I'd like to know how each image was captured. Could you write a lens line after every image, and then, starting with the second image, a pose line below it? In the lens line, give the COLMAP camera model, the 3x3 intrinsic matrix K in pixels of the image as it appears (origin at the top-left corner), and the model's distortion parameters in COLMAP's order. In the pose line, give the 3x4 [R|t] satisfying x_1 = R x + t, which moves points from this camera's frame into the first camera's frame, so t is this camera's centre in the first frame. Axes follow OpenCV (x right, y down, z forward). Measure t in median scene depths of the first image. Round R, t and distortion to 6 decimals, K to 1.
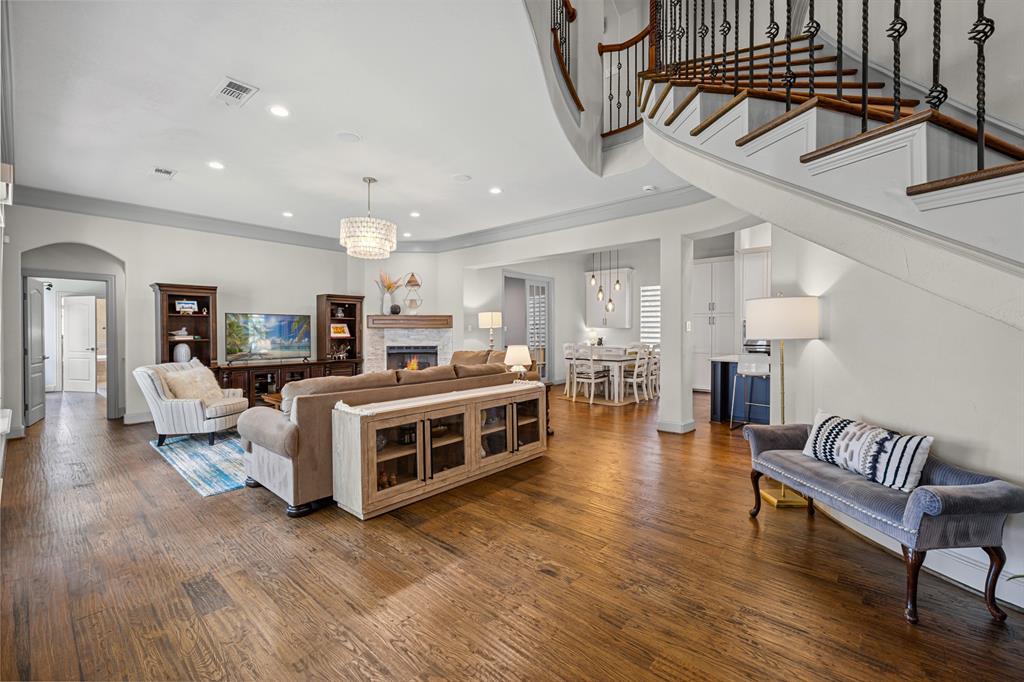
lens RADIAL K [[426.9, 0, 513.0], [0, 426.9, 334.9], [0, 0, 1]] dist [0.000392, 0.000288]
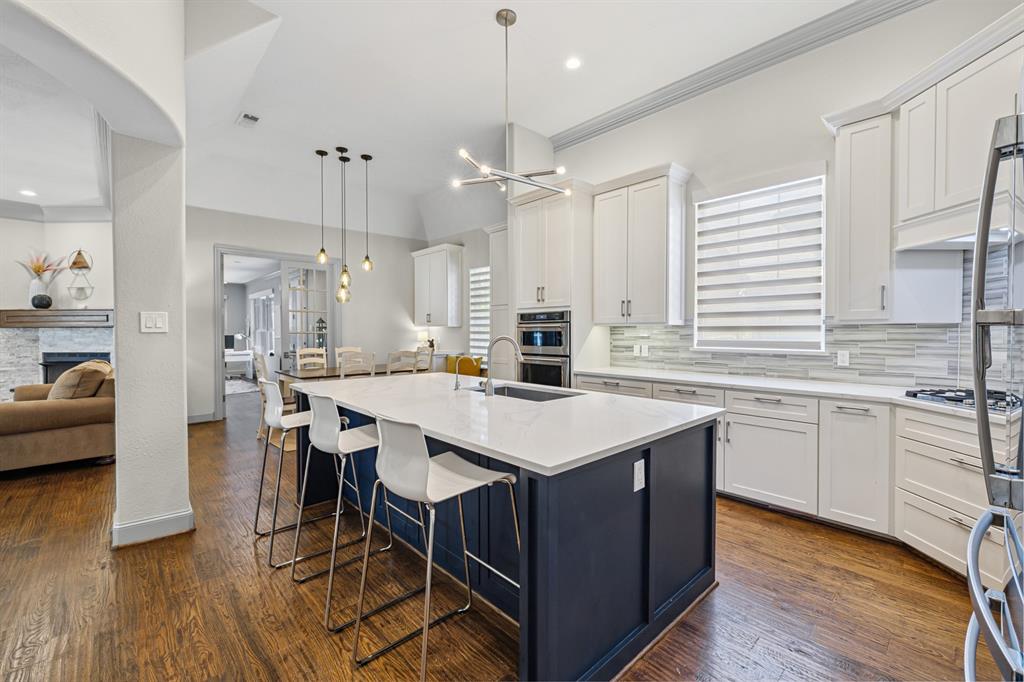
lens RADIAL K [[426.9, 0, 513.0], [0, 426.9, 334.9], [0, 0, 1]] dist [0.000392, 0.000288]
pose [[0.994737, -0.000917, -0.102460, 0.891592], [0.001188, 0.999996, 0.002587, -0.007247], [0.102457, -0.002695, 0.994734, 0.578841]]
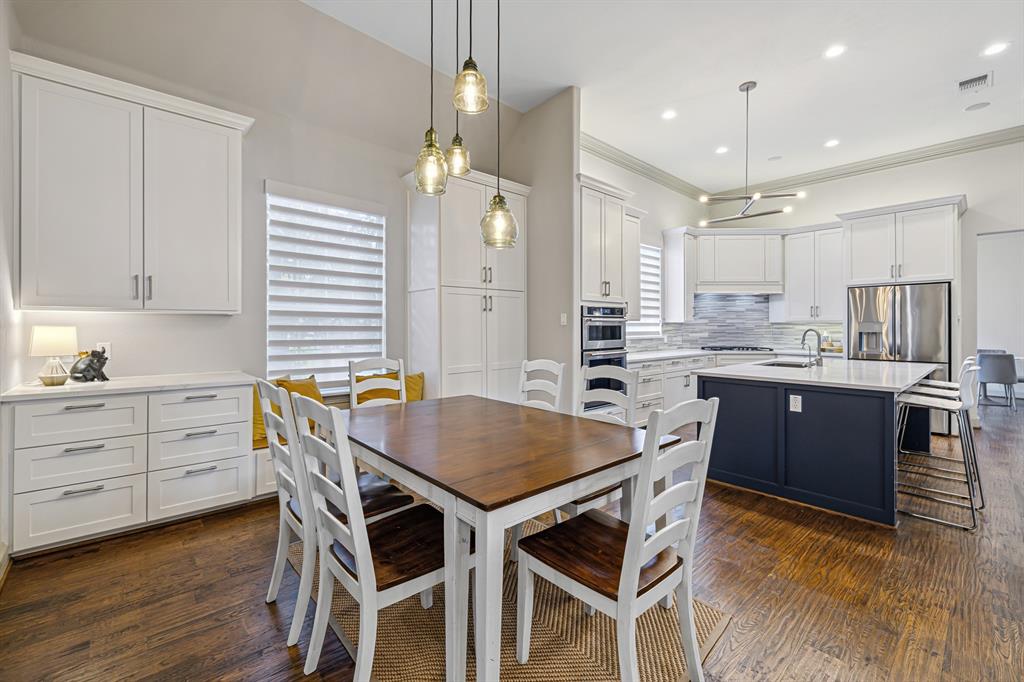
lens RADIAL K [[428.8, 0, 514.6], [0, 428.8, 324.9], [0, 0, 1]] dist [0.000925, -0.000118]
pose [[0.115635, 0.002976, 0.993287, -0.033575], [0.006922, 0.999969, -0.003802, -0.011620], [-0.993268, 0.007315, 0.115611, 1.534763]]
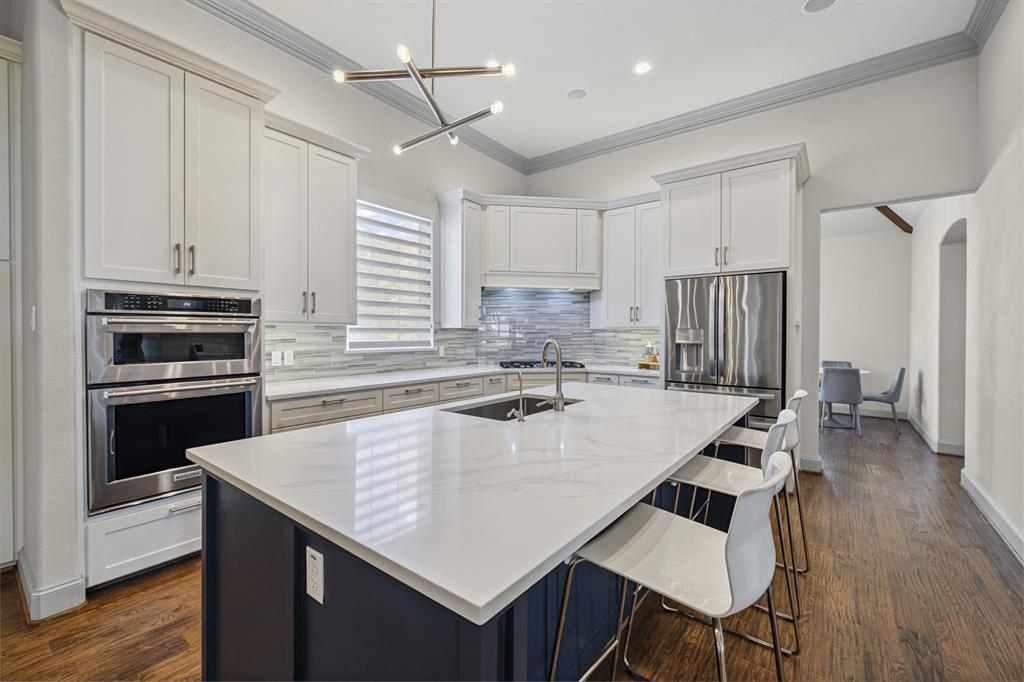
lens RADIAL K [[426.9, 0, 513.0], [0, 426.9, 334.9], [0, 0, 1]] dist [0.000392, 0.000288]
pose [[-0.066582, -0.007143, 0.997755, 0.398207], [0.002478, 0.999970, 0.007324, -0.012298], [-0.997778, 0.002960, -0.066562, 1.144194]]
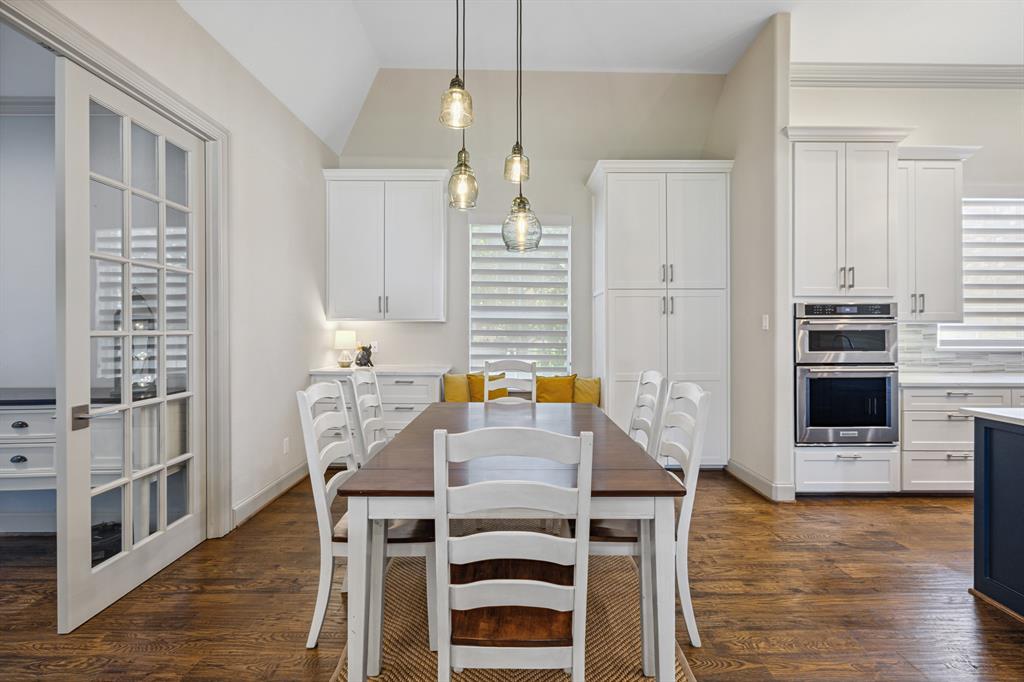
lens RADIAL K [[427.4, 0, 512.3], [0, 427.4, 328.6], [0, 0, 1]] dist [-0.002183, -0.000119]
pose [[0.748202, 0.003131, 0.663464, 0.098978], [0.004277, 0.999945, -0.009542, -0.011053], [-0.663458, 0.009977, 0.748147, 1.312911]]
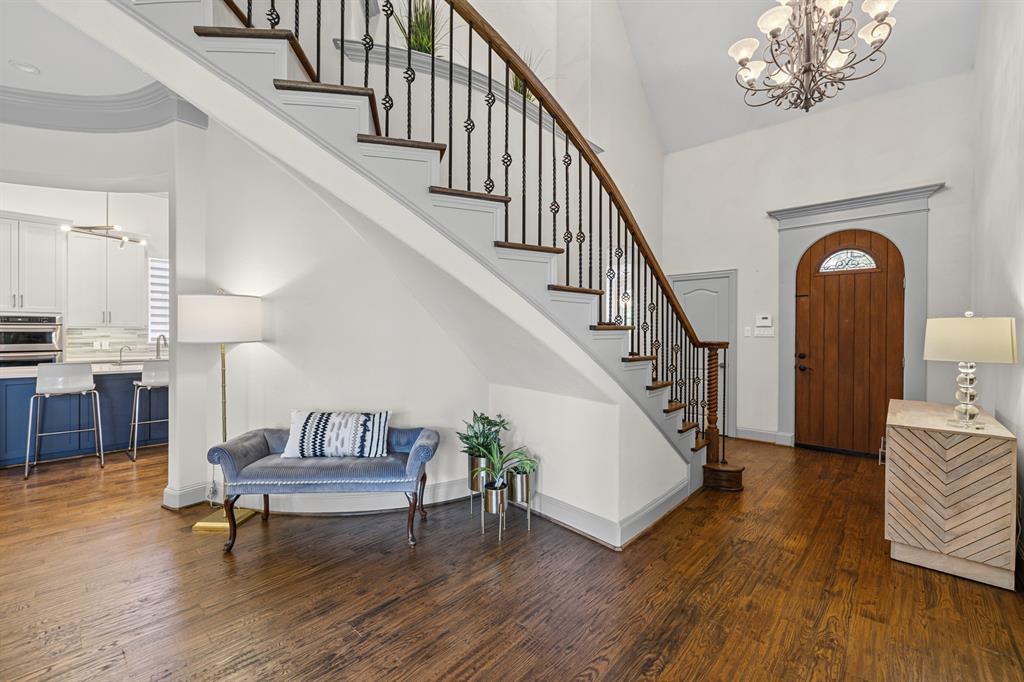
lens RADIAL K [[426.9, 0, 513.0], [0, 426.9, 334.9], [0, 0, 1]] dist [0.000392, 0.000288]
pose [[0.017236, -0.002554, 0.999848, -0.156429], [0.003201, 0.999992, 0.002499, -0.003370], [-0.999846, 0.003157, 0.017244, 0.234186]]
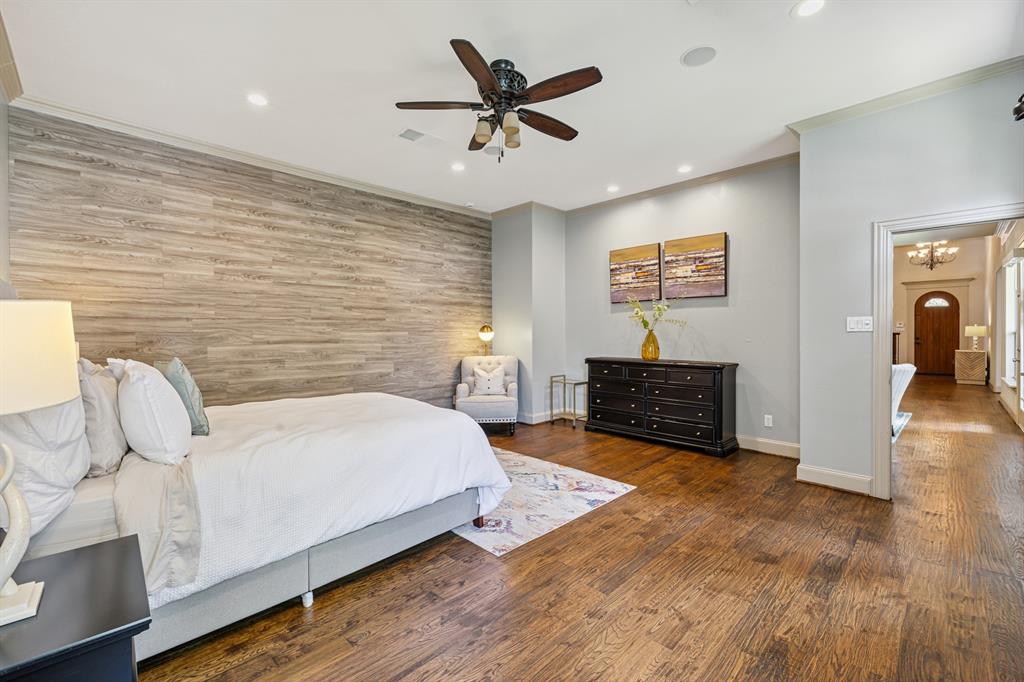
lens RADIAL K [[426.9, 0, 513.0], [0, 426.9, 334.9], [0, 0, 1]] dist [0.000392, 0.000288]
pose [[0.082731, -0.005317, 0.996558, -1.816834], [0.010331, 0.999937, 0.004477, -0.008675], [-0.996518, 0.009925, 0.082781, 1.704746]]
